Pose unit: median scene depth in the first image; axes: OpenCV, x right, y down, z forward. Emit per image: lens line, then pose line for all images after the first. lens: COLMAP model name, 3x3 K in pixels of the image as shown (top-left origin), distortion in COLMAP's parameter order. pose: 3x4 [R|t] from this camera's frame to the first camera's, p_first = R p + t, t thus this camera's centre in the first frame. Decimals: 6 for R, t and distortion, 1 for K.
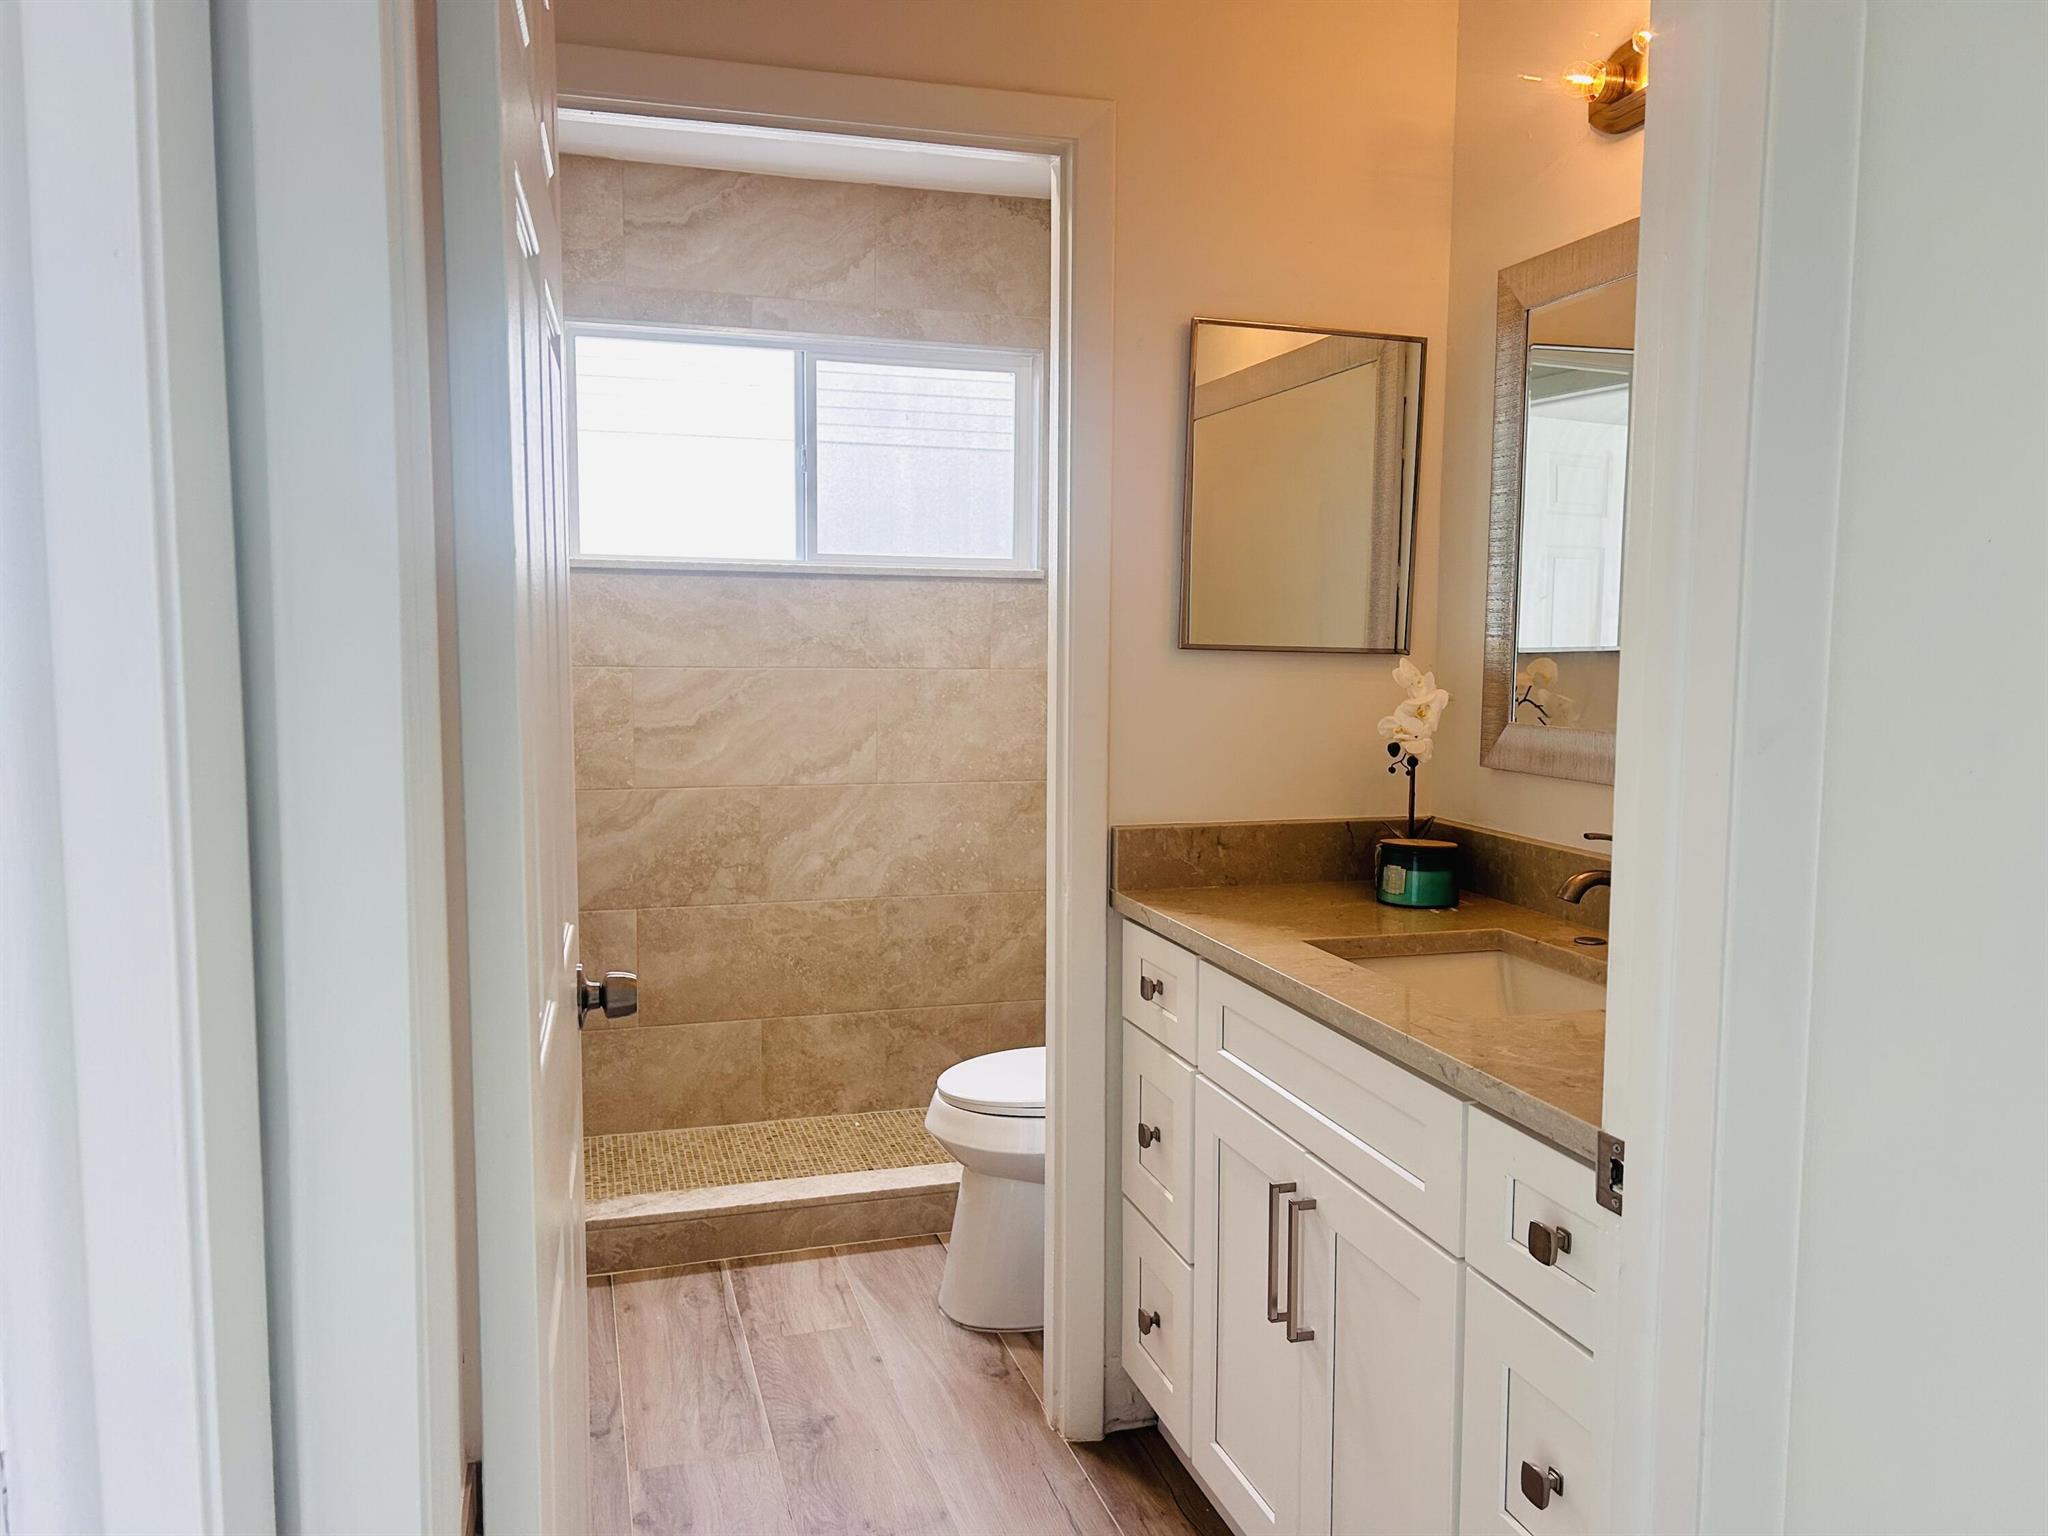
lens RADIAL K [[1544.2, 0, 1051.5], [0, 1544.2, 787.6], [0, 0, 1]] dist [0.059877, -0.066701]
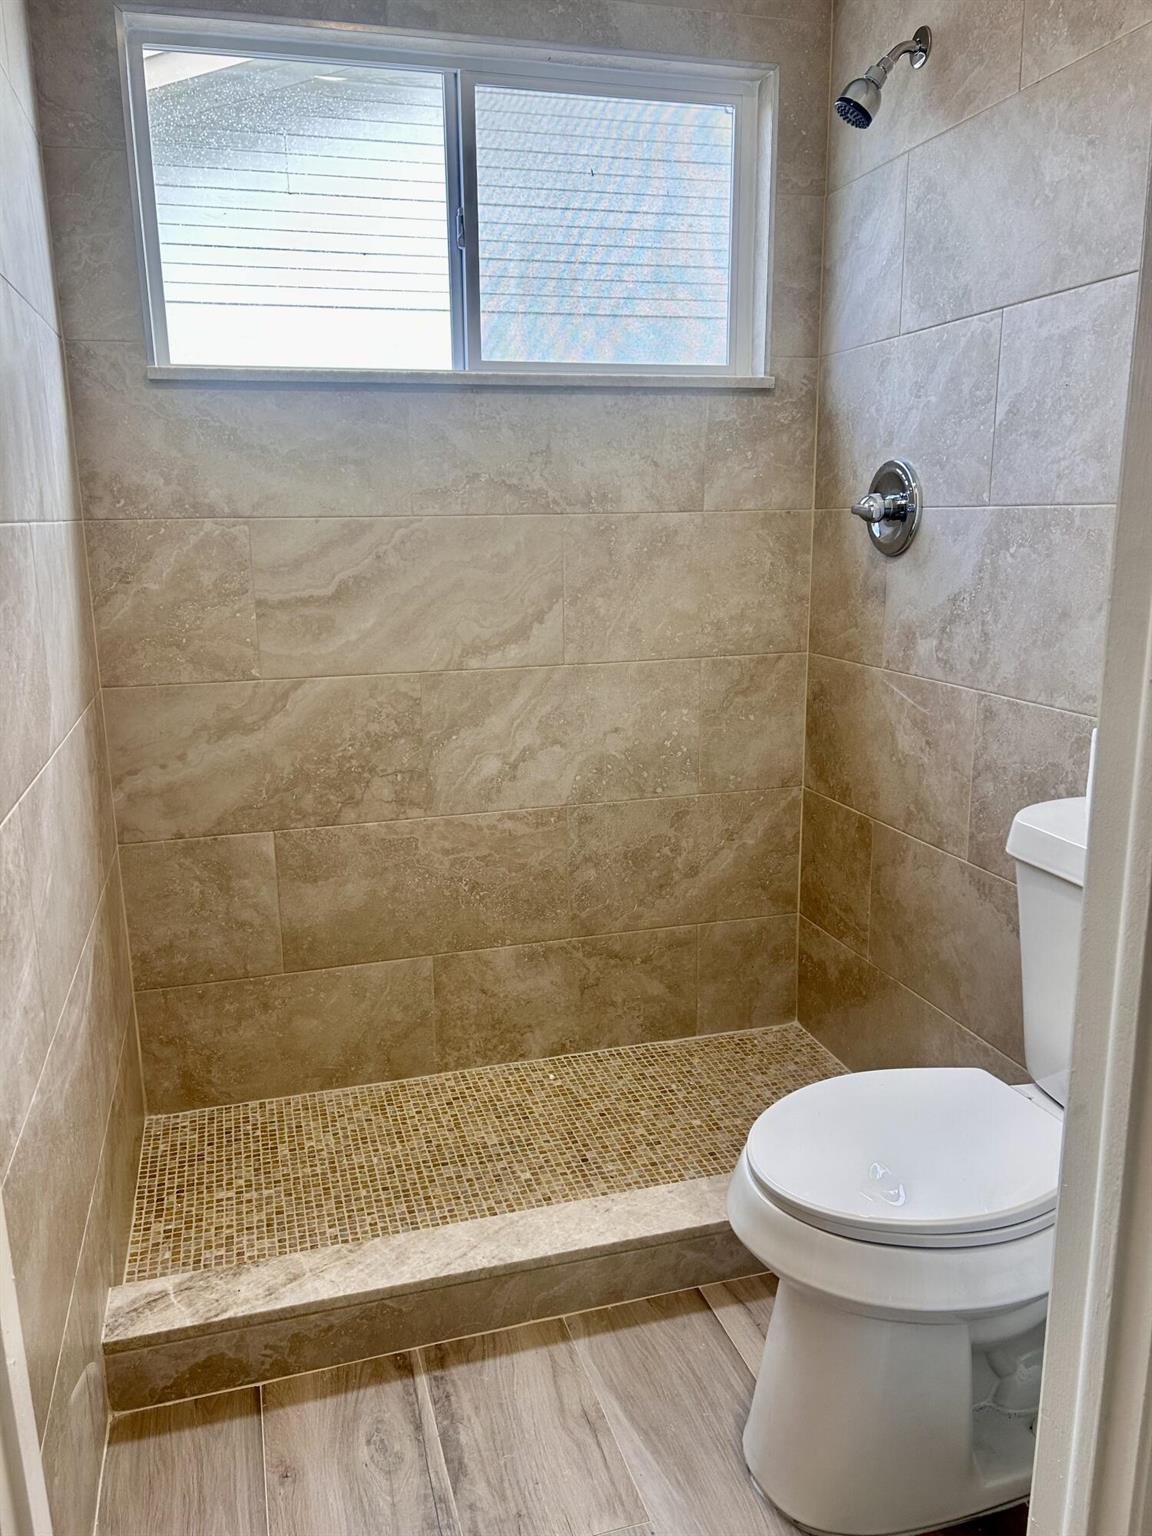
lens RADIAL K [[1158.2, 0, 576.1], [0, 1158.2, 795.4], [0, 0, 1]] dist [0.059877, -0.066701]
pose [[0.999639, -0.018657, -0.019354, -0.109178], [0.021100, 0.990635, 0.134897, -0.018474], [0.016656, -0.135256, 0.990671, 0.450578]]
